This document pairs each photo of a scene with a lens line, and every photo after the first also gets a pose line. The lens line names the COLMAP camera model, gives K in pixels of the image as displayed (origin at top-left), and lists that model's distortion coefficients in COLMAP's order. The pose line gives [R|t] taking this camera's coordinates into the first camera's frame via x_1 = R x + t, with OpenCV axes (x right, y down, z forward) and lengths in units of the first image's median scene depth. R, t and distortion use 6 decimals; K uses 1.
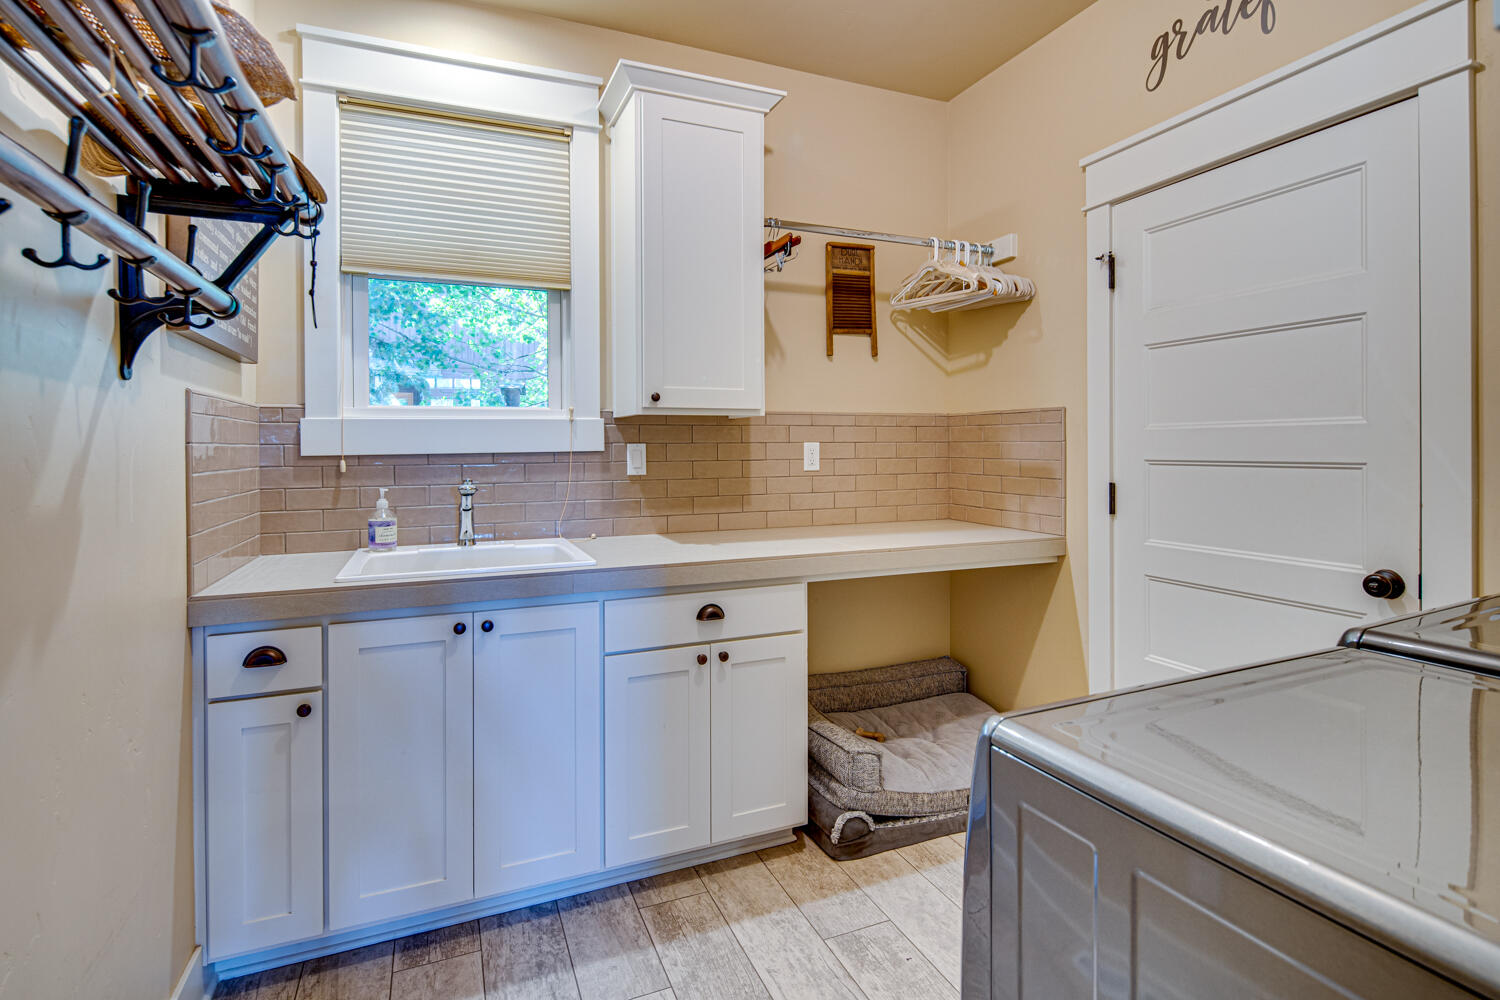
lens RADIAL K [[735.2, 0, 747.4], [0, 735.2, 452.0], [0, 0, 1]] dist [-0.005995, -0.002358]
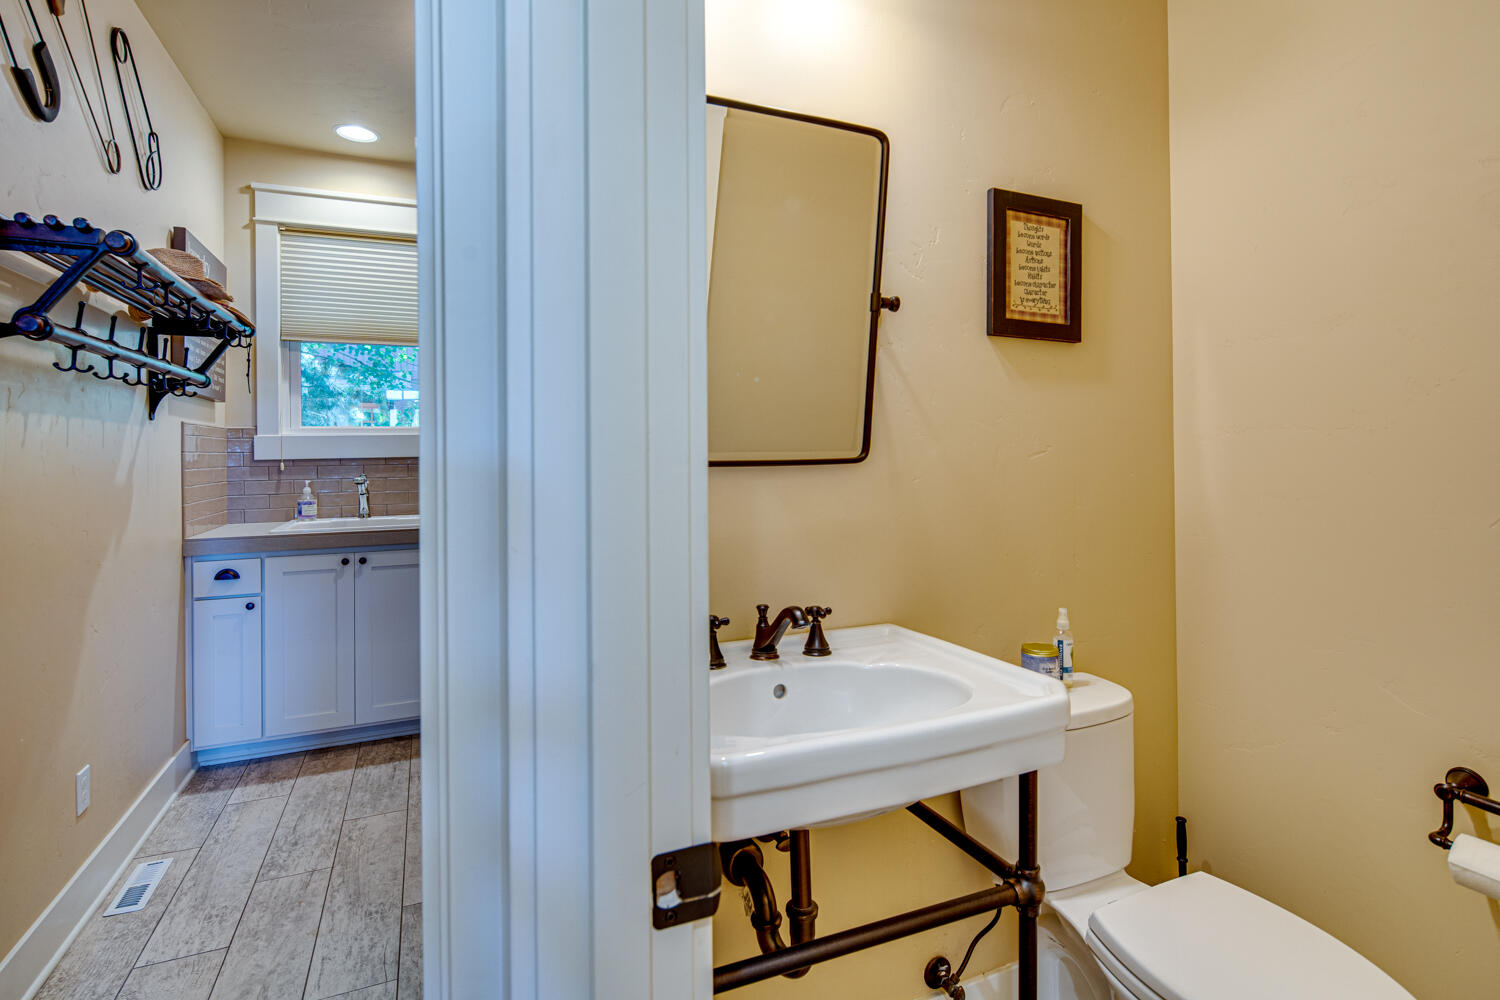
lens RADIAL K [[735.2, 0, 751.7], [0, 735.2, 453.4], [0, 0, 1]] dist [-0.005995, -0.002358]
pose [[0.999864, -0.005085, 0.015658, 0.536901], [0.005172, 0.999971, -0.005511, 0.006778], [-0.015630, 0.005591, 0.999862, -0.727408]]
